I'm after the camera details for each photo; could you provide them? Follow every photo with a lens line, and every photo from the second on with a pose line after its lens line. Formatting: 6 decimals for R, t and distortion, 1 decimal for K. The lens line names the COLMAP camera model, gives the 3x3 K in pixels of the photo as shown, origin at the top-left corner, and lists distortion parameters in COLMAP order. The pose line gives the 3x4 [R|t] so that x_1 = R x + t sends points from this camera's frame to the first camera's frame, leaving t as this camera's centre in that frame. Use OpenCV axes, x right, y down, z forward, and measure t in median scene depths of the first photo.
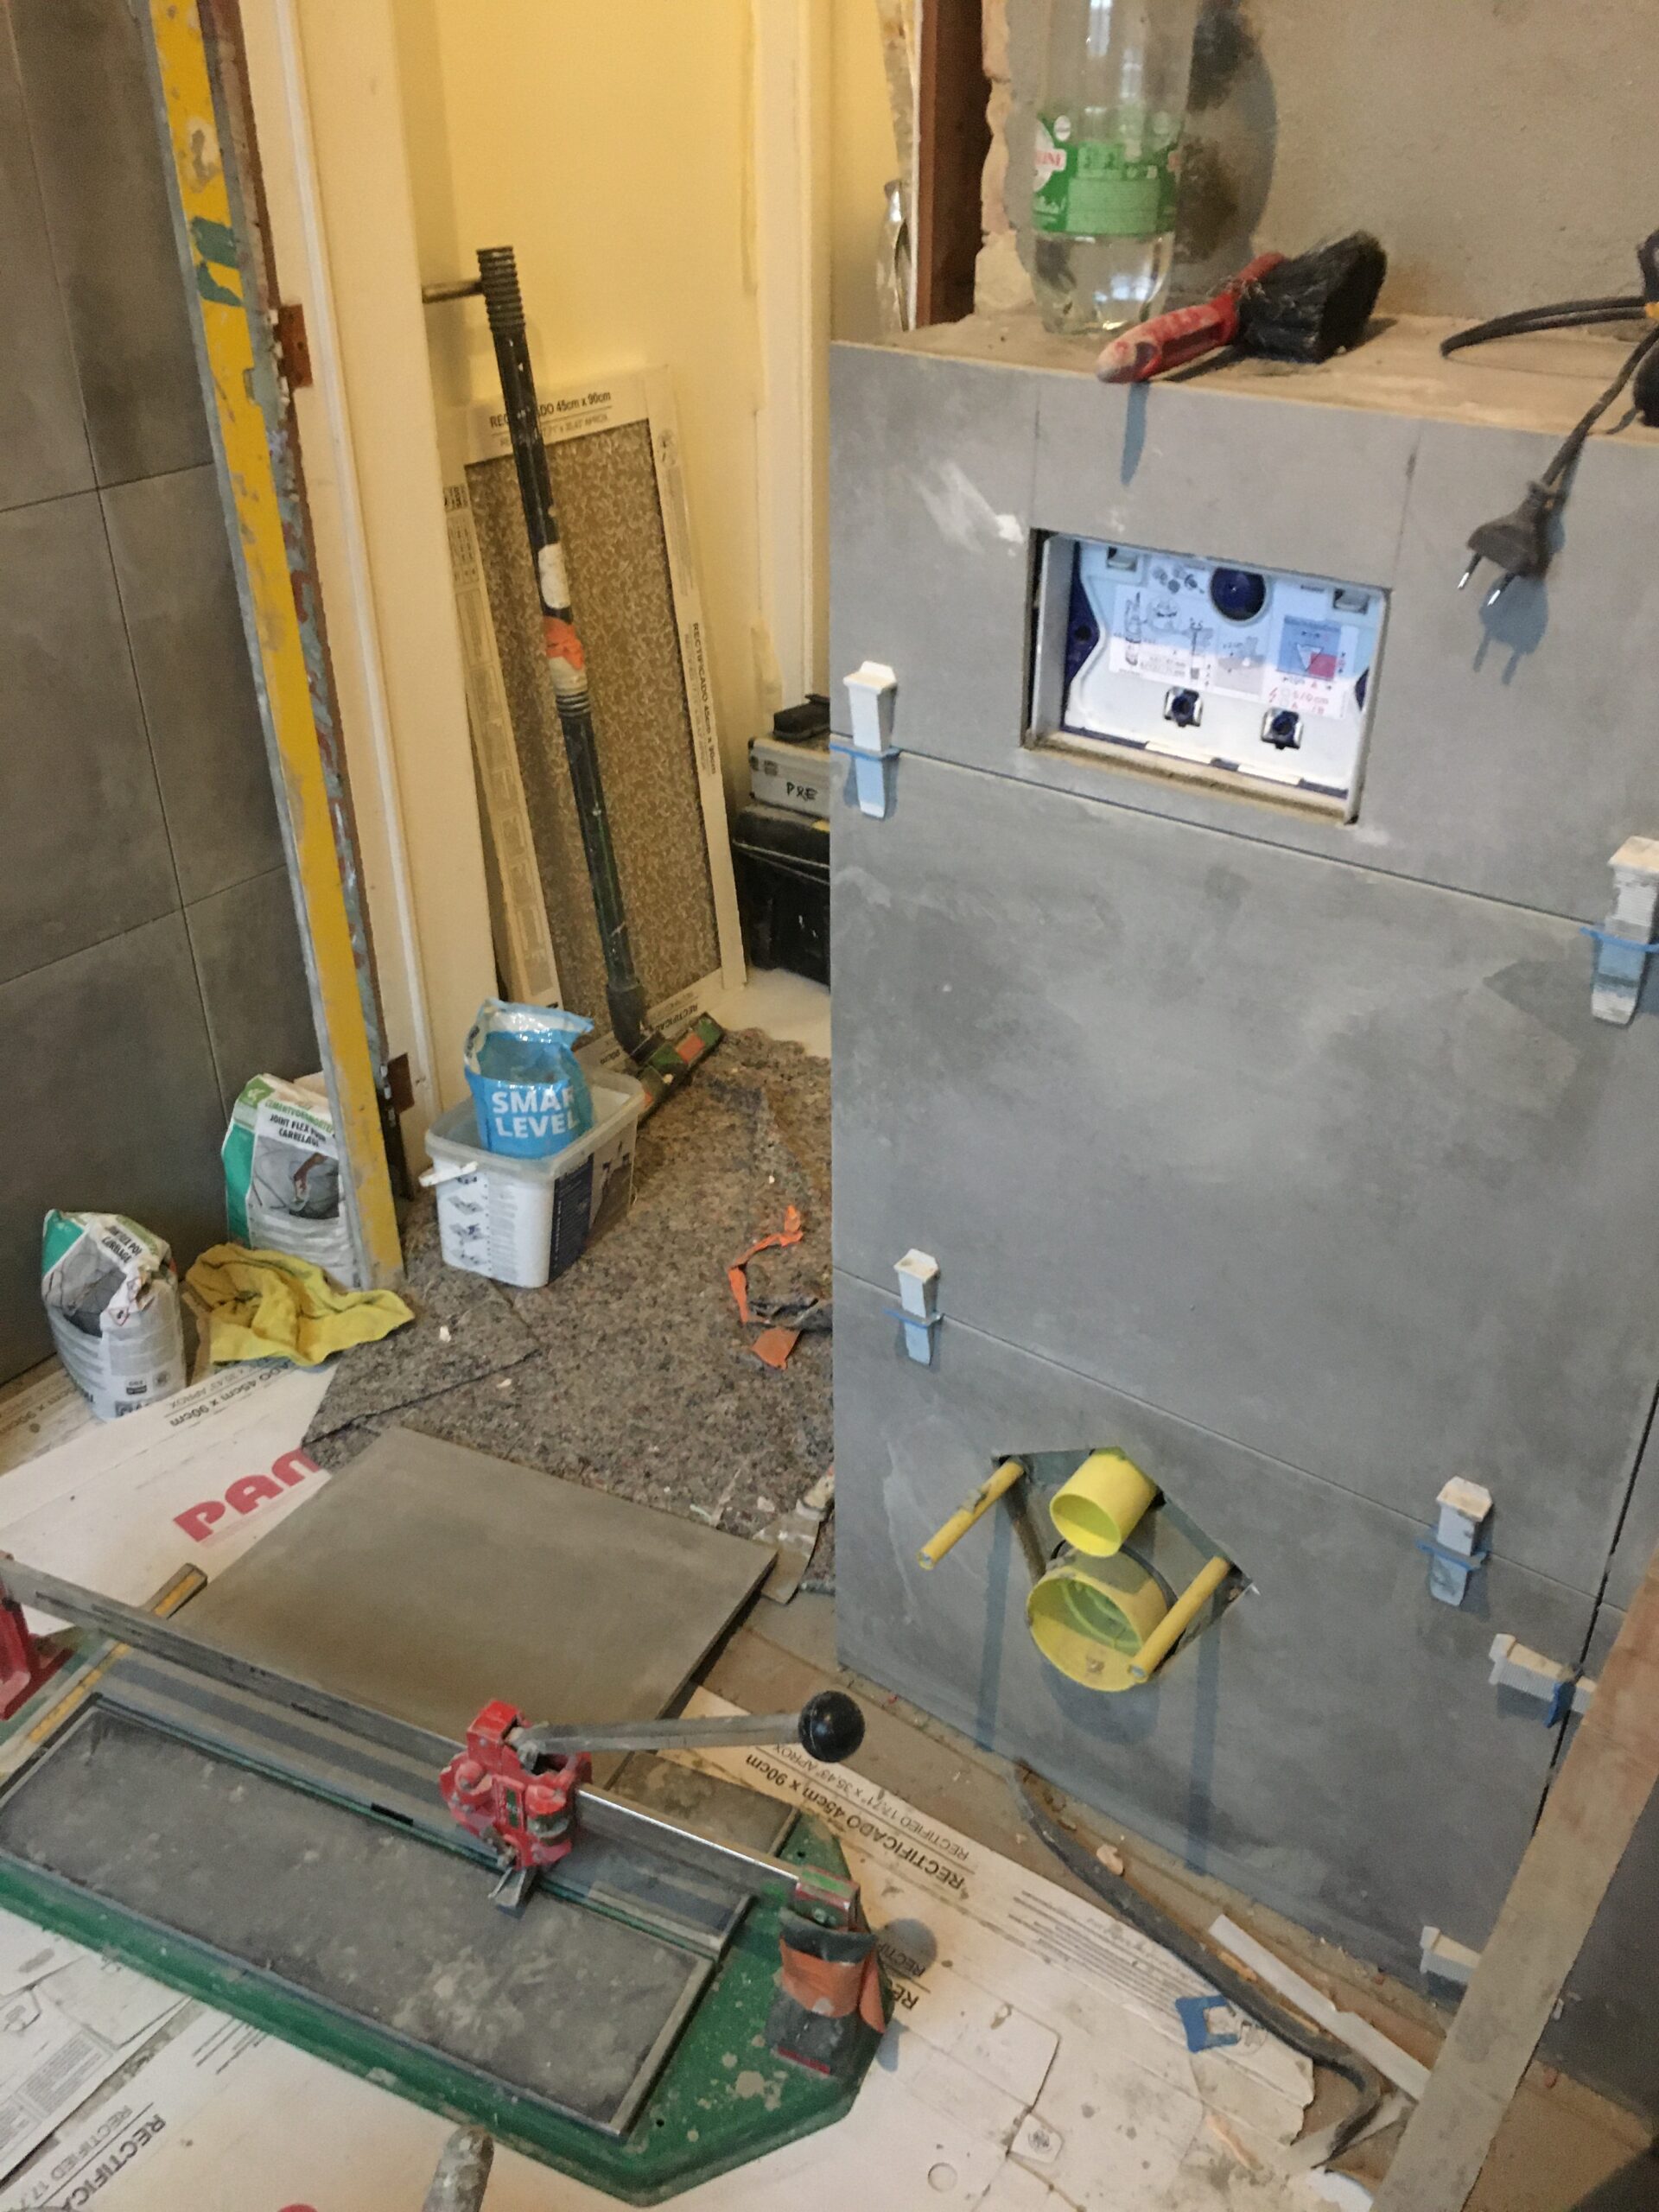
lens RADIAL K [[1908.4, 0, 829.5], [0, 1908.4, 1106.0], [0, 0, 1]] dist [0.098078, -0.139475]
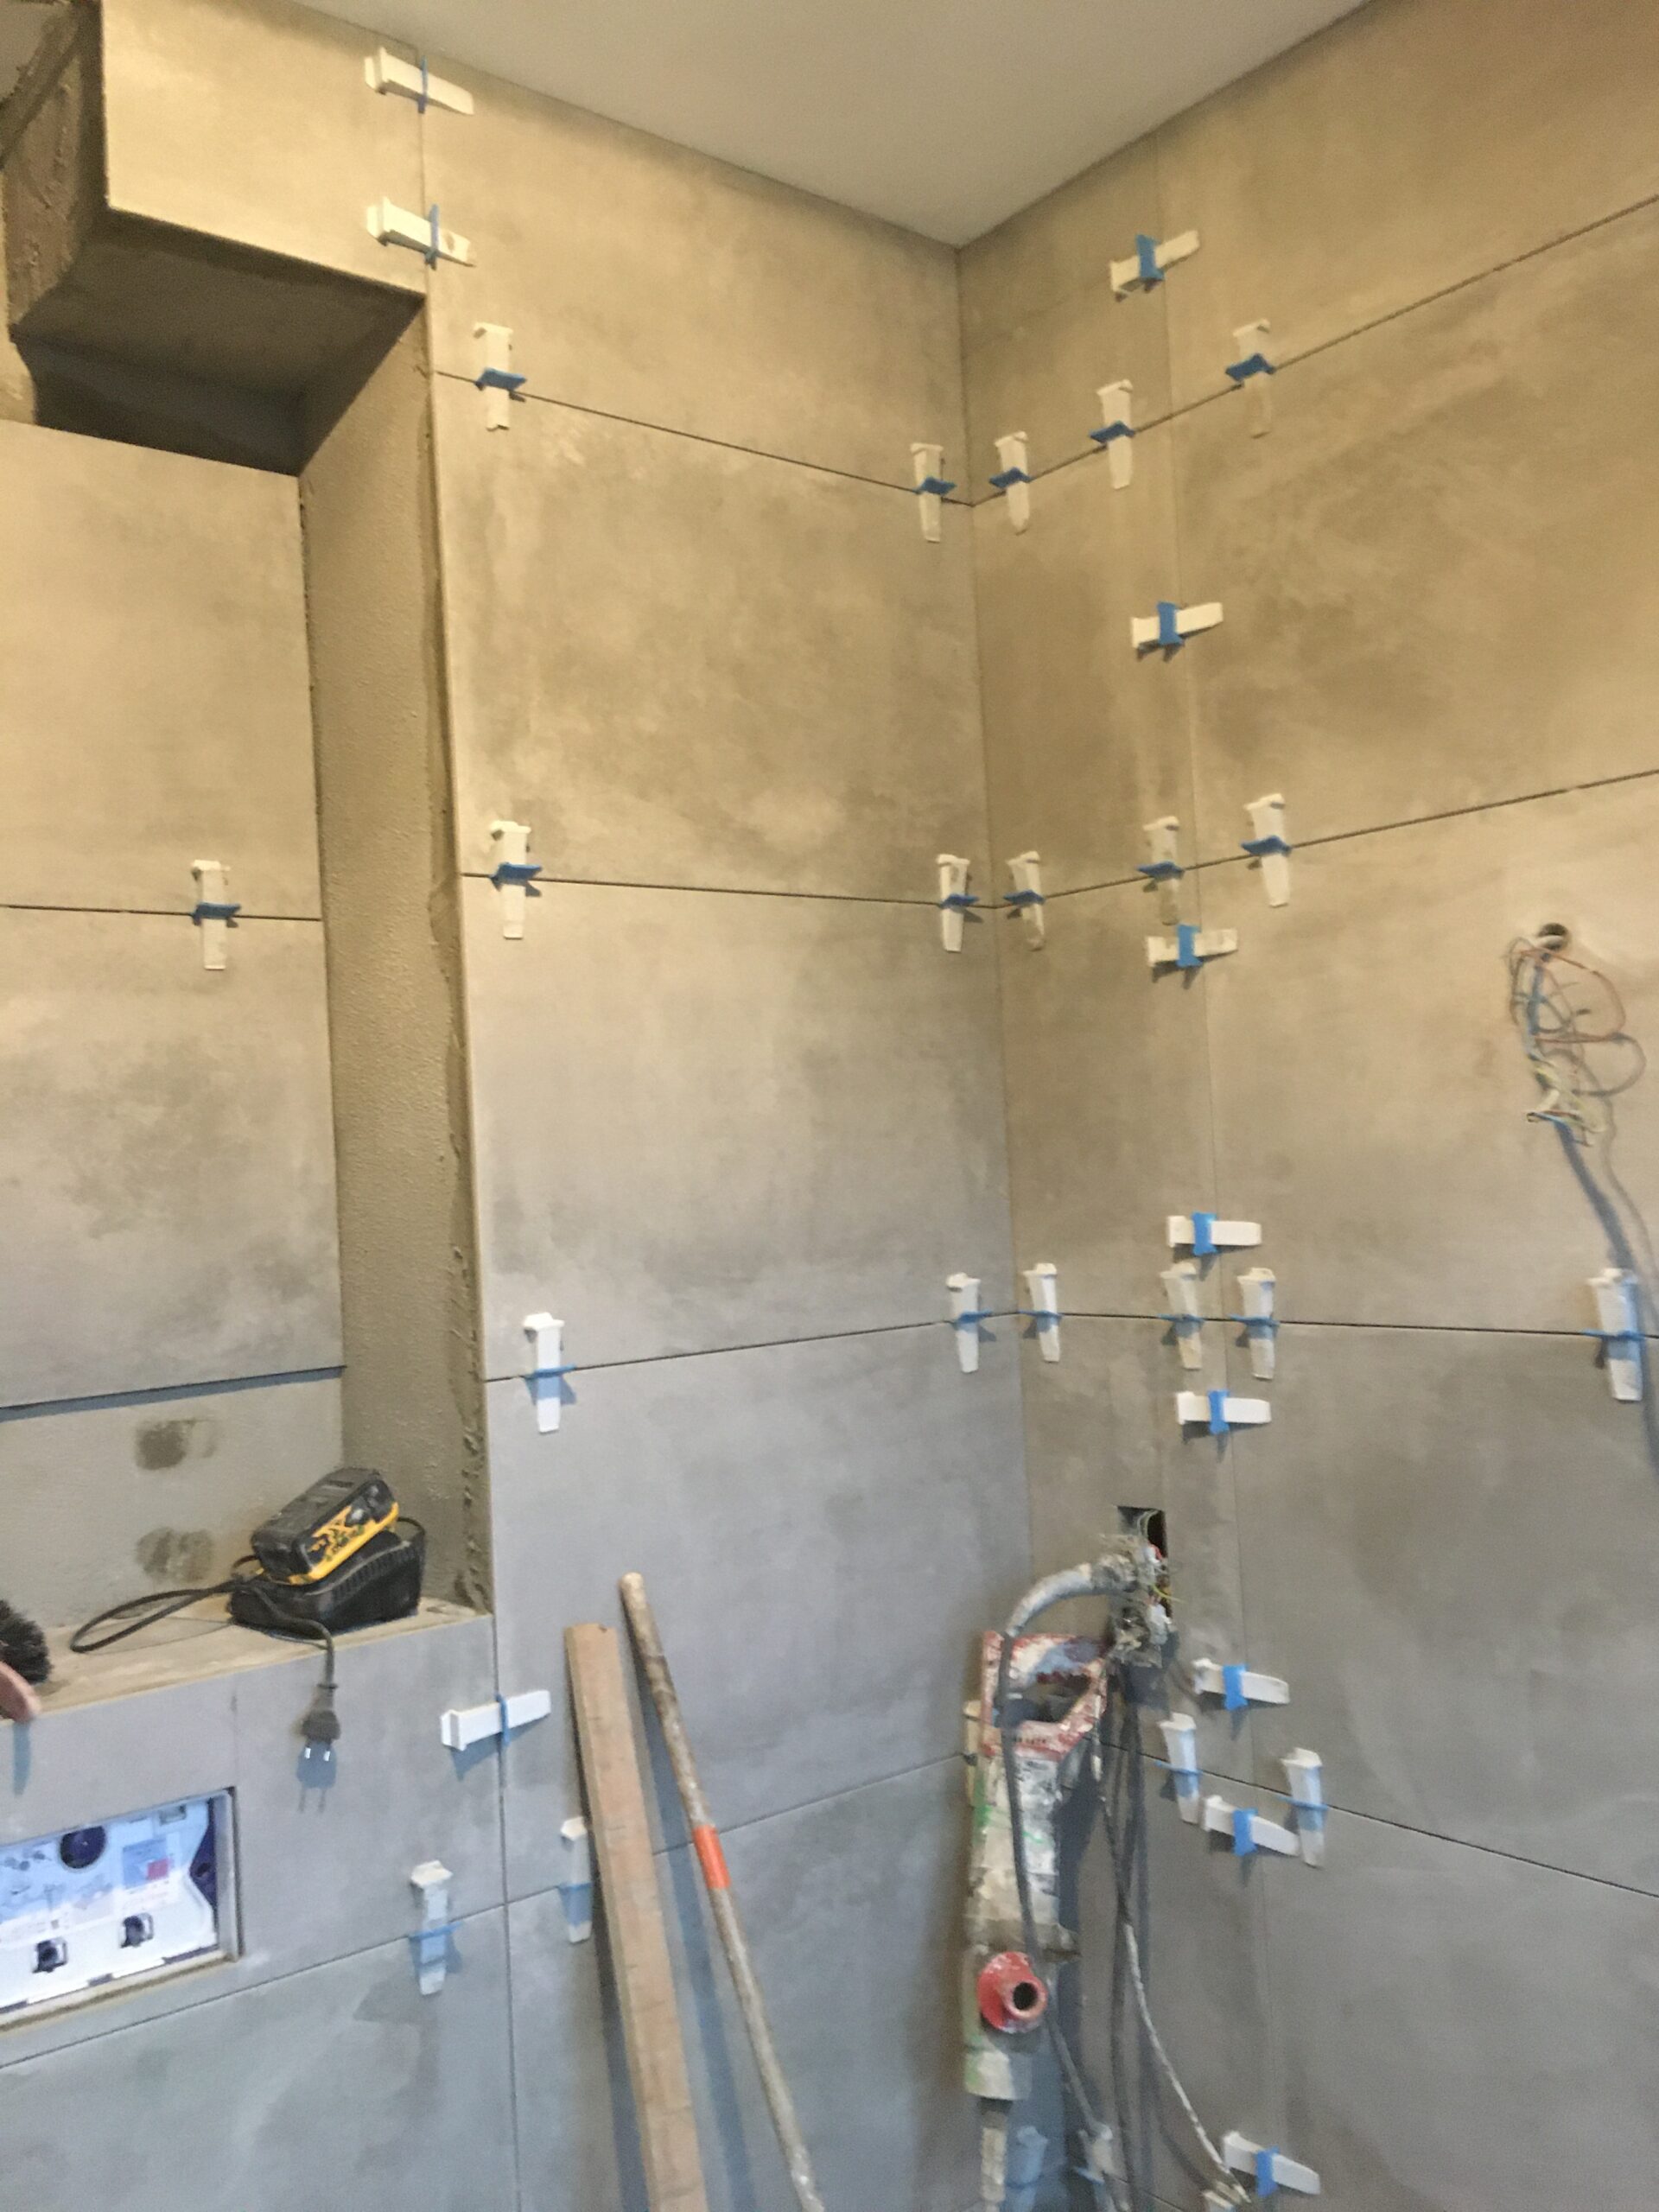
lens RADIAL K [[1908.4, 0, 829.5], [0, 1908.4, 1106.0], [0, 0, 1]] dist [0.098078, -0.139475]
pose [[0.259531, 0.013816, 0.965636, -0.929287], [0.544638, 0.823622, -0.158165, -0.192448], [-0.797504, 0.566970, 0.206231, 0.031339]]
